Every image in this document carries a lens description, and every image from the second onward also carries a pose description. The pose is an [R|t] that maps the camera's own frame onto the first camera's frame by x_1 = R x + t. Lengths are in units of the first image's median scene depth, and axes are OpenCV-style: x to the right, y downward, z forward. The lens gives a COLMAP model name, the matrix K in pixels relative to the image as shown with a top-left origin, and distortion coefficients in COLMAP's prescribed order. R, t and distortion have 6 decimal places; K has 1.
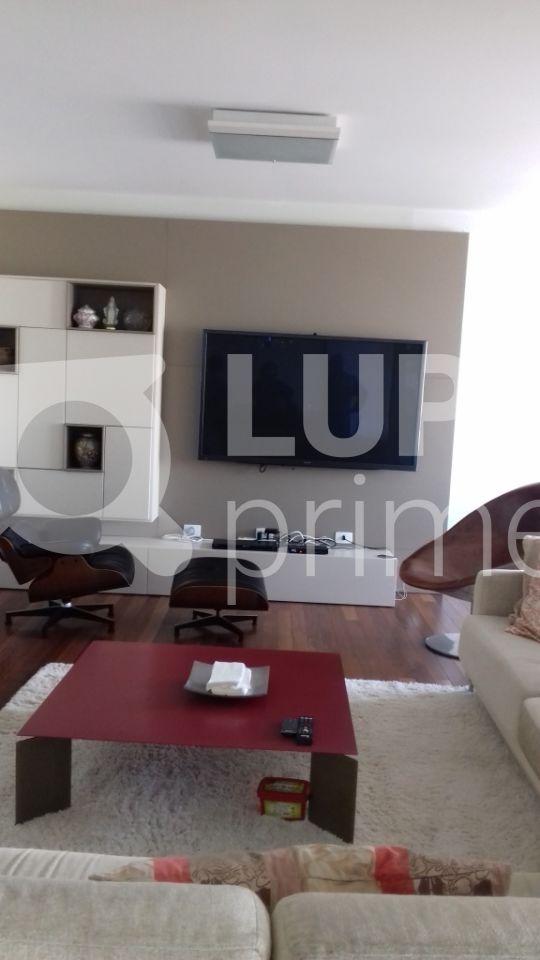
lens RADIAL K [[877.0, 0, 270.0], [0, 877.0, 480.0], [0, 0, 1]] dist [0.149000, -0.573206]
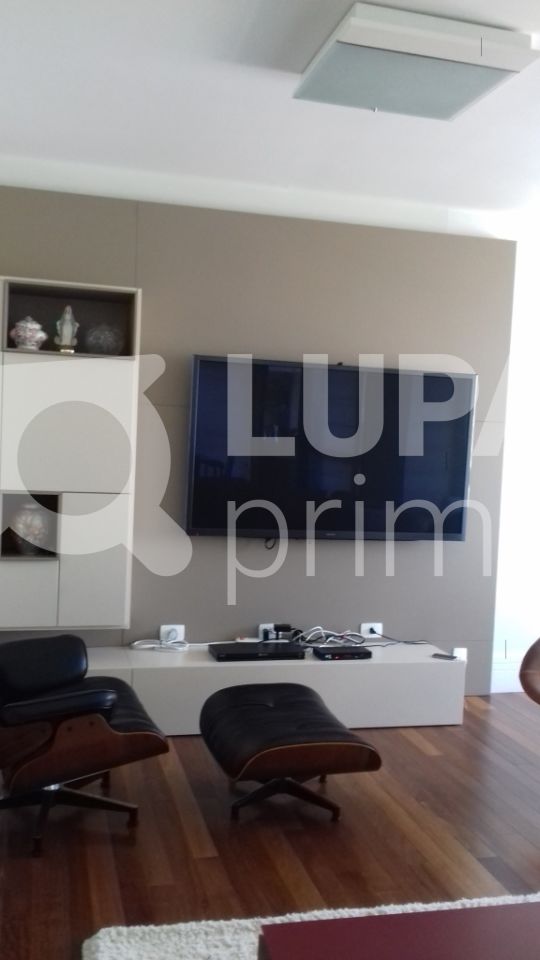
lens RADIAL K [[887.1, 0, 270.0], [0, 887.1, 480.0], [0, 0, 1]] dist [0.097440, -0.179162]
pose [[0.965295, -0.017411, 0.260581, -0.210329], [0.025994, 0.999226, -0.029528, -0.046200], [-0.259865, 0.035276, 0.965000, 0.289113]]
